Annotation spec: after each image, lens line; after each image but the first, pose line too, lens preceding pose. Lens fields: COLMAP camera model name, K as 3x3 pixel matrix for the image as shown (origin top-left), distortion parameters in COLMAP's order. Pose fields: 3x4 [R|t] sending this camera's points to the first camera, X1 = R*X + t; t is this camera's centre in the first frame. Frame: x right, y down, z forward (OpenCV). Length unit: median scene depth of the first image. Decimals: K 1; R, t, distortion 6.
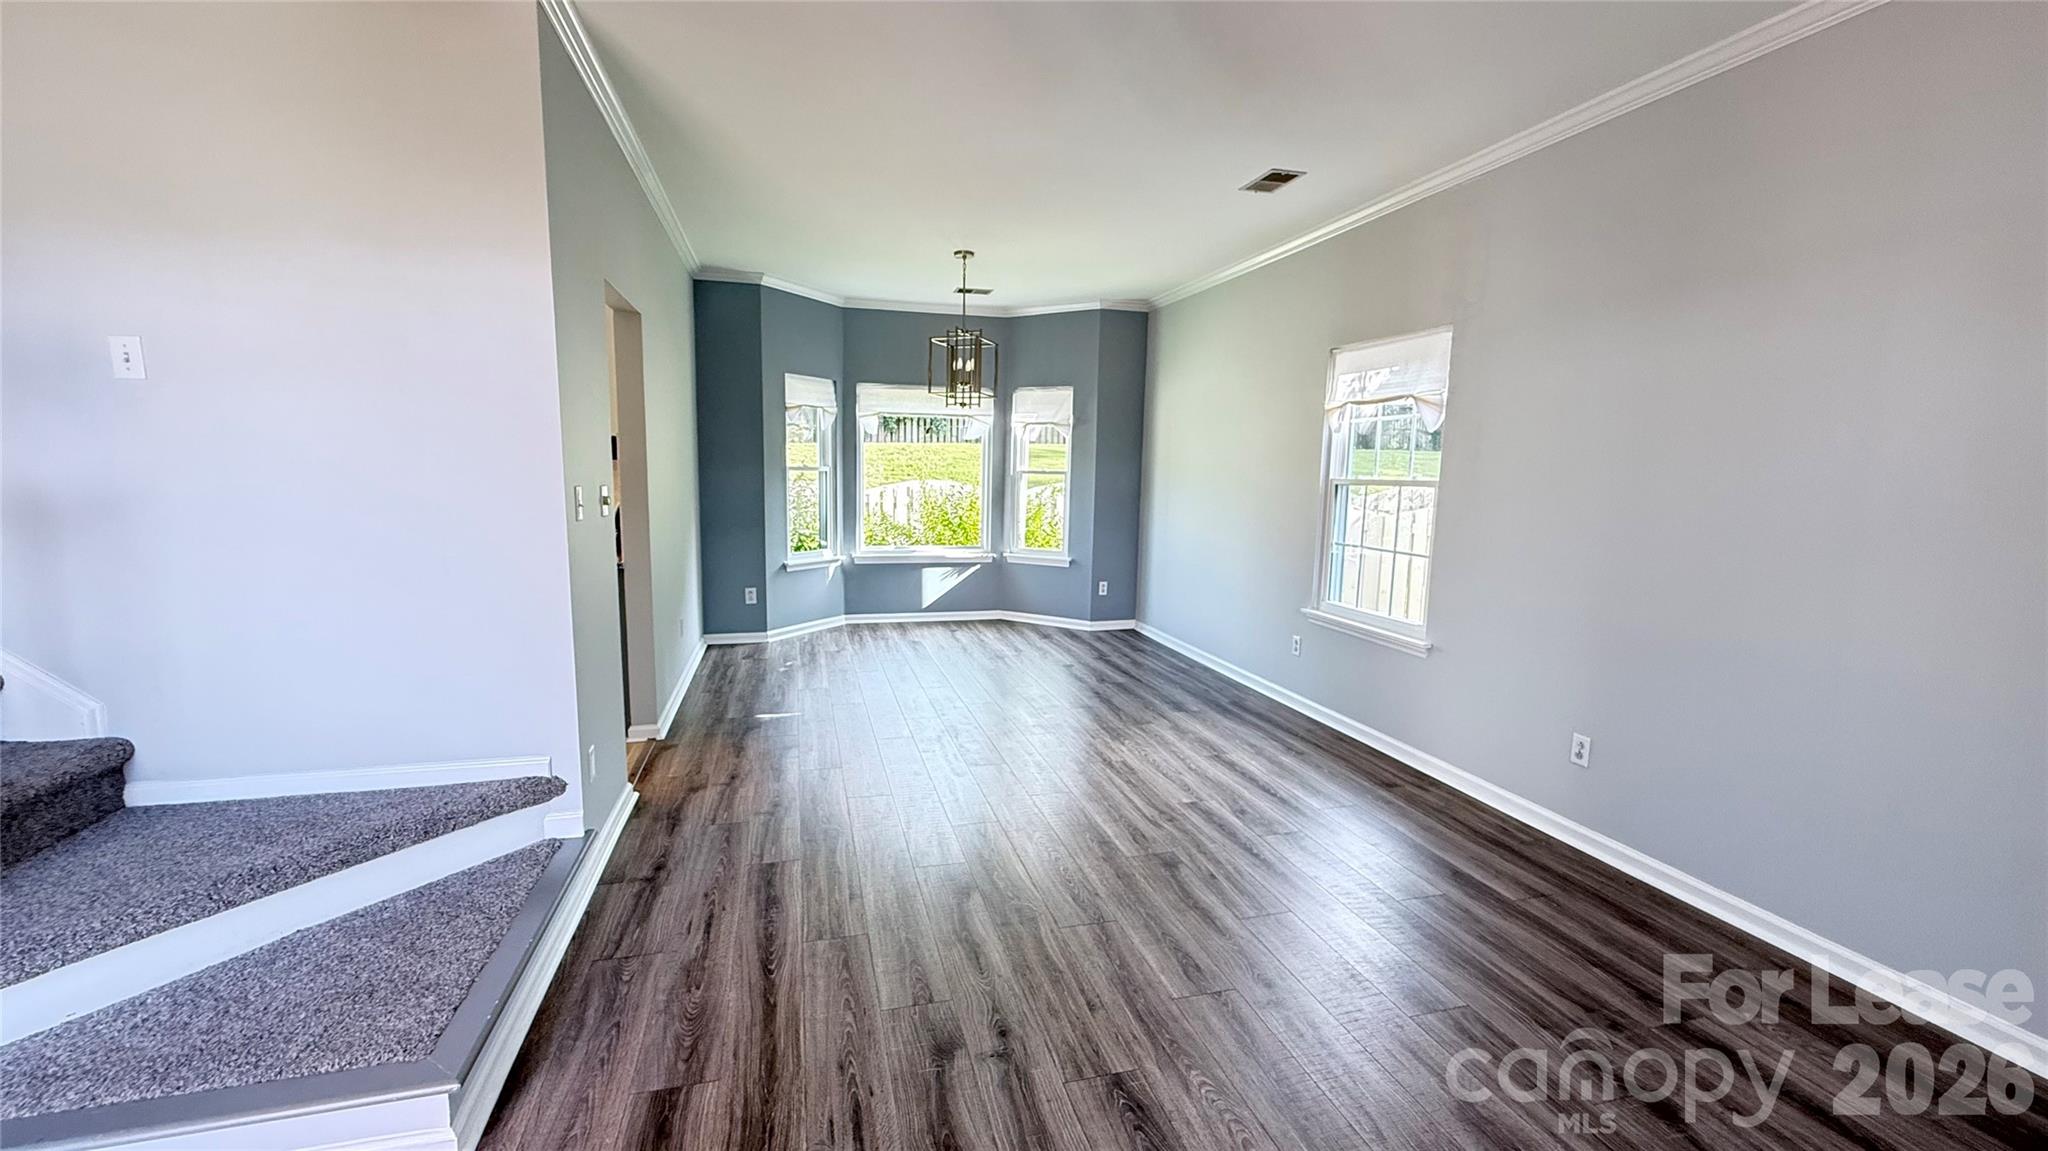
lens RADIAL K [[826.1, 0, 1017.4], [0, 826.1, 579.0], [0, 0, 1]] dist [0.000997, -0.000170]
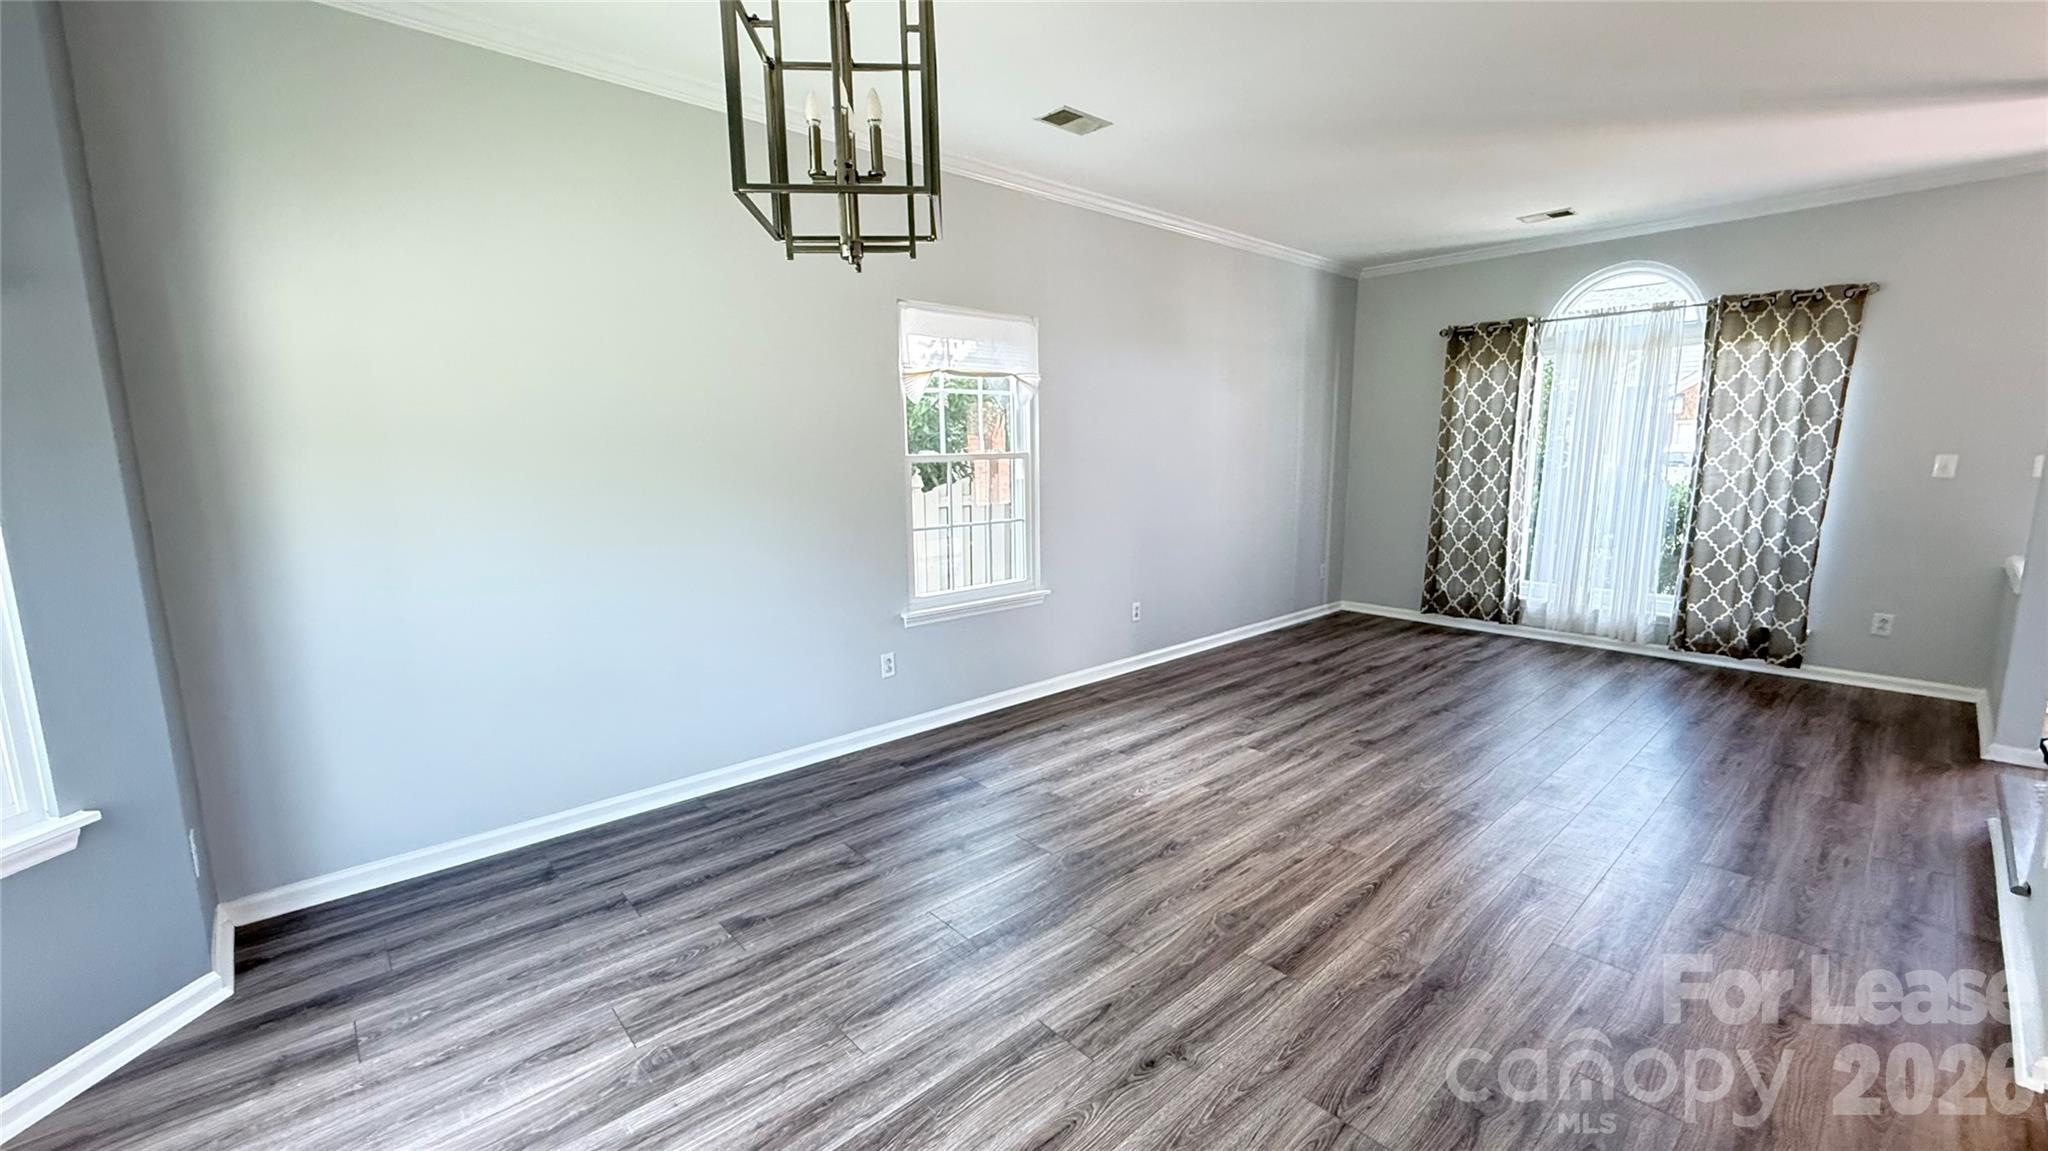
lens RADIAL K [[826.1, 0, 1015.2], [0, 826.1, 574.4], [0, 0, 1]] dist [0.000997, -0.000170]
pose [[-0.453879, -0.151774, 0.878042, -0.506822], [0.121659, 0.965604, 0.229798, -0.214956], [-0.882719, 0.211122, -0.419803, 1.489310]]
